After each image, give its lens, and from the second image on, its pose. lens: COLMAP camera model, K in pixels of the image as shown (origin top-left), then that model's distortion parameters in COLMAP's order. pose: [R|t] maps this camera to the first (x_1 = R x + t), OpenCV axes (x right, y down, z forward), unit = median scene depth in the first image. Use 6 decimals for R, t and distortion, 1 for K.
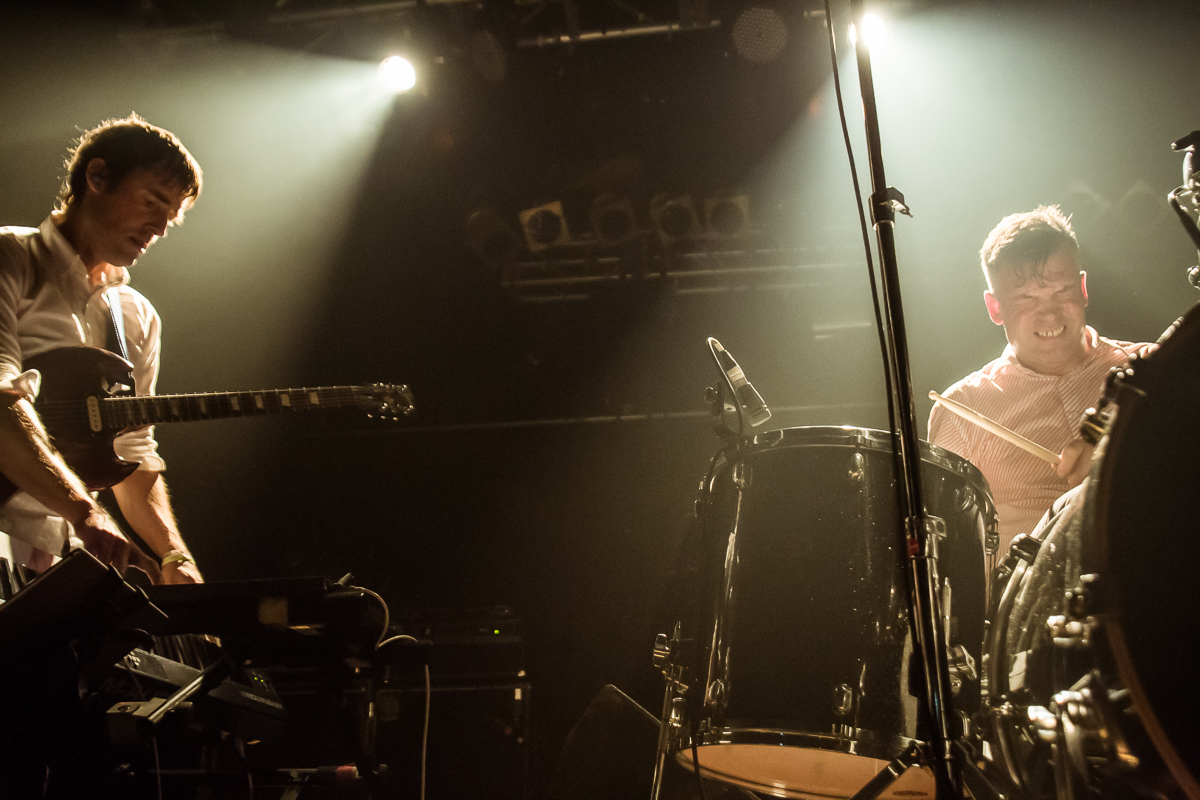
lens RADIAL K [[1118.9, 0, 600.0], [0, 1118.9, 400.0], [0, 0, 1]] dist [-0.020104, -0.018453]
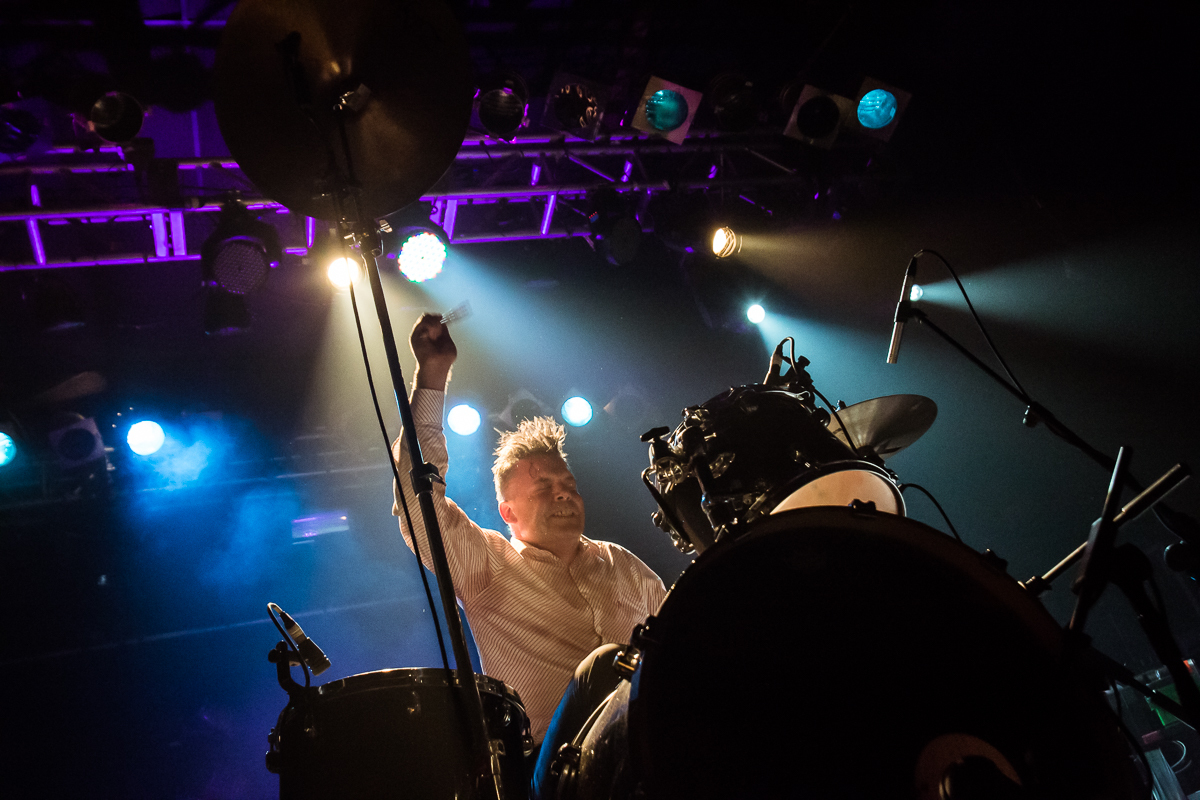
lens RADIAL K [[1118.9, 0, 600.0], [0, 1118.9, 400.0], [0, 0, 1]] dist [-0.020104, -0.018453]
pose [[0.886022, -0.025324, 0.462951, -0.124864], [0.101750, 0.984786, -0.140865, -0.061928], [-0.452340, 0.171914, 0.875119, -0.148941]]
